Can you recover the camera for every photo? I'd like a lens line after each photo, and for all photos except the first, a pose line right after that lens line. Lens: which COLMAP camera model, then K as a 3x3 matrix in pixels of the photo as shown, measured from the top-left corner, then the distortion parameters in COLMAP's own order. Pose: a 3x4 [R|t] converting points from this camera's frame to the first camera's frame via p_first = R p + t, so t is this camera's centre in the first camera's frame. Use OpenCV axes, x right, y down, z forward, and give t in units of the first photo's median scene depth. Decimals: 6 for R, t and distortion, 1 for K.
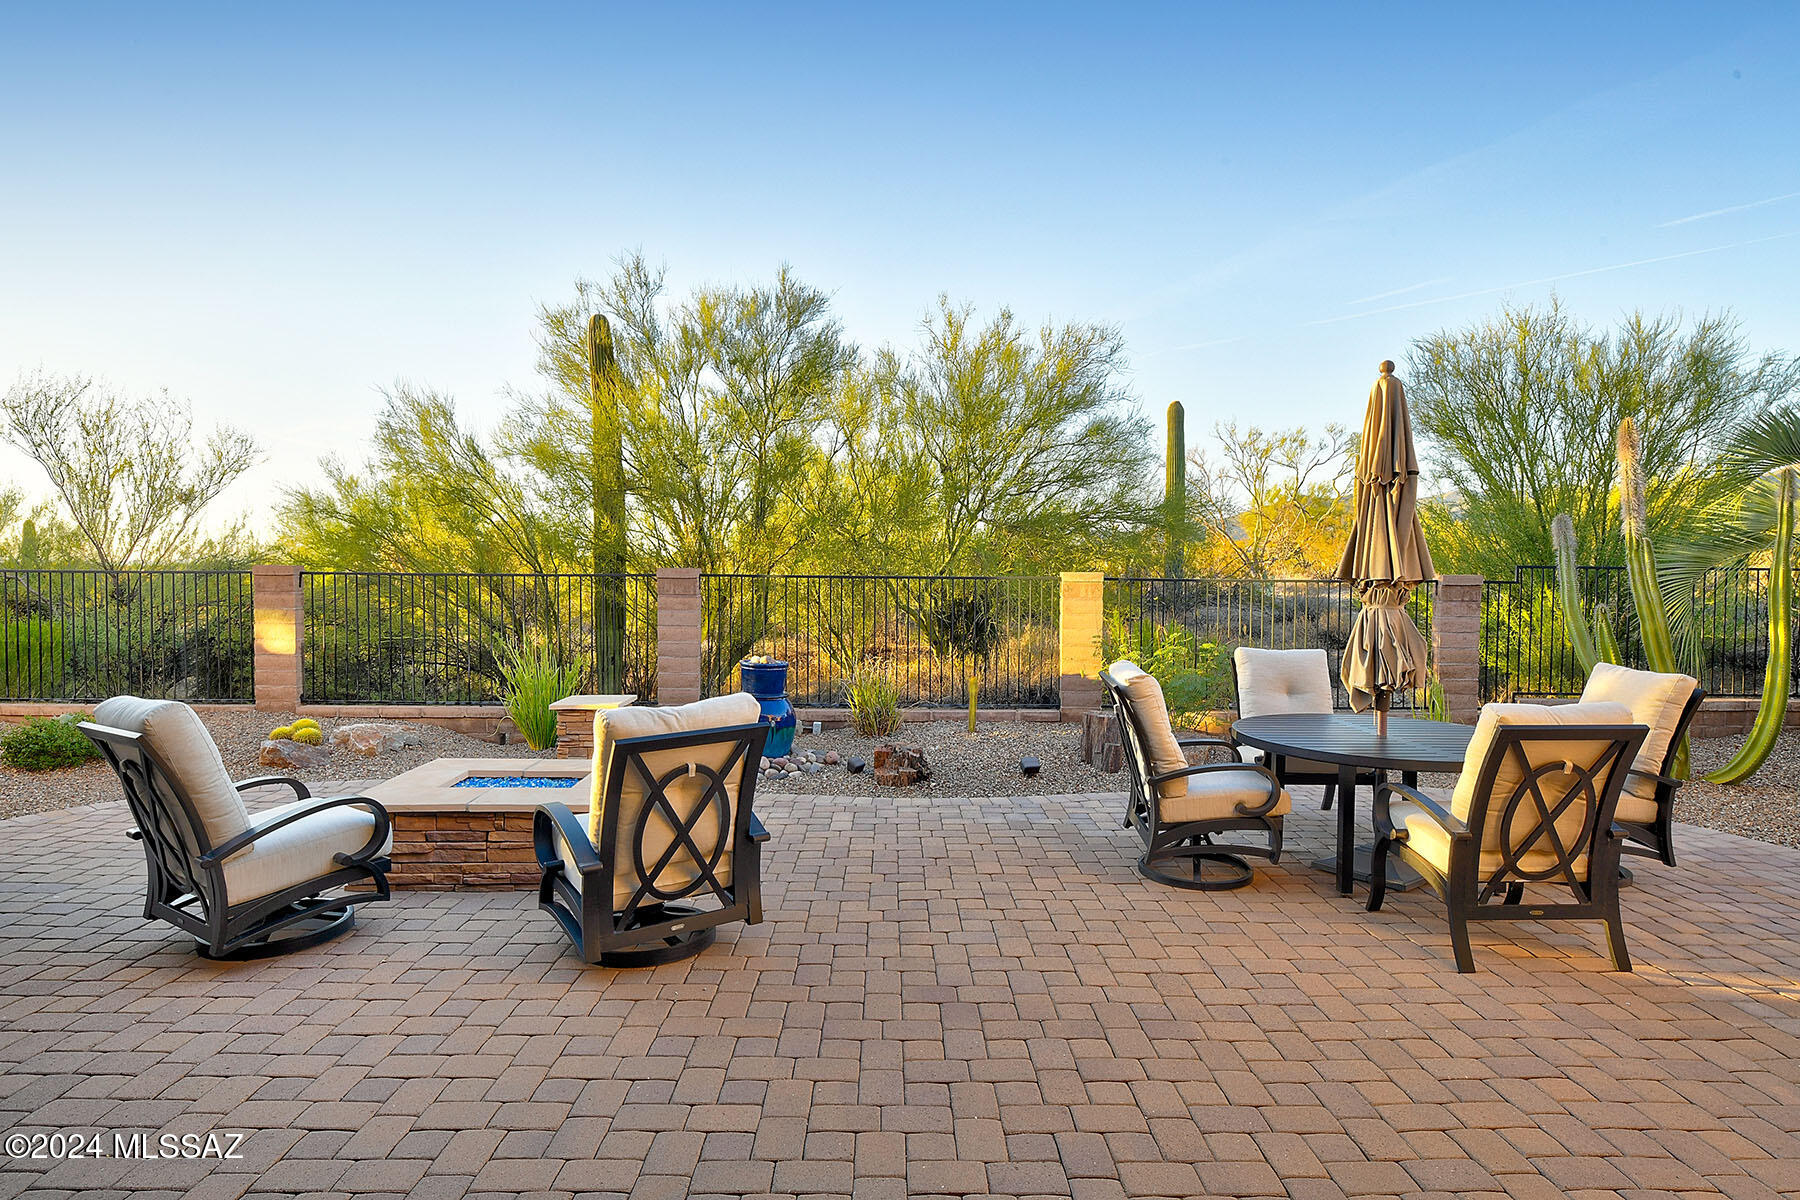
lens RADIAL K [[996.1, 0, 902.8], [0, 996.1, 548.3], [0, 0, 1]] dist [-0.002391, -0.000282]
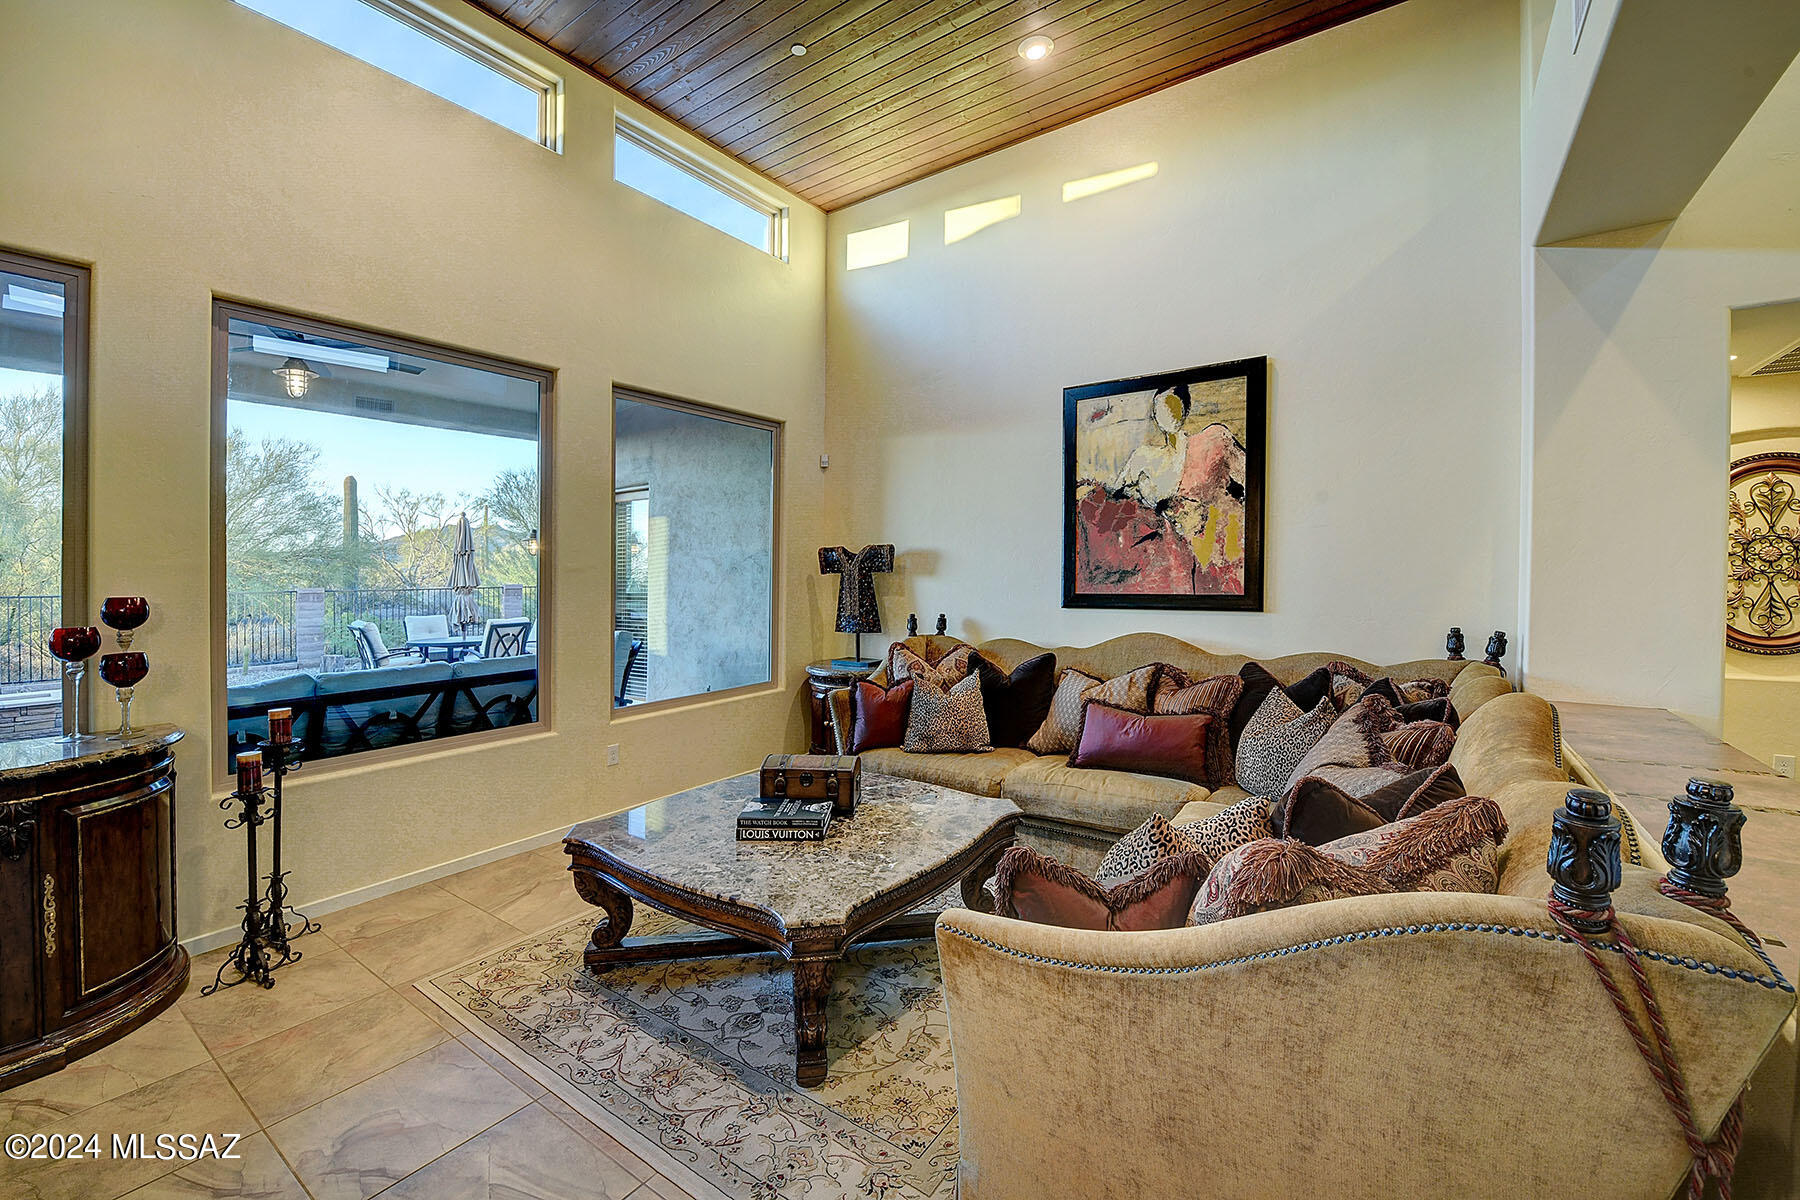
lens RADIAL K [[769.7, 0, 904.7], [0, 769.7, 571.6], [0, 0, 1]] dist [-0.001065, -0.000135]
pose [[0.609270, -0.015820, 0.792805, -0.307027], [0.010313, 0.999874, 0.012027, -0.014481], [-0.792896, 0.000848, 0.609357, -0.831507]]
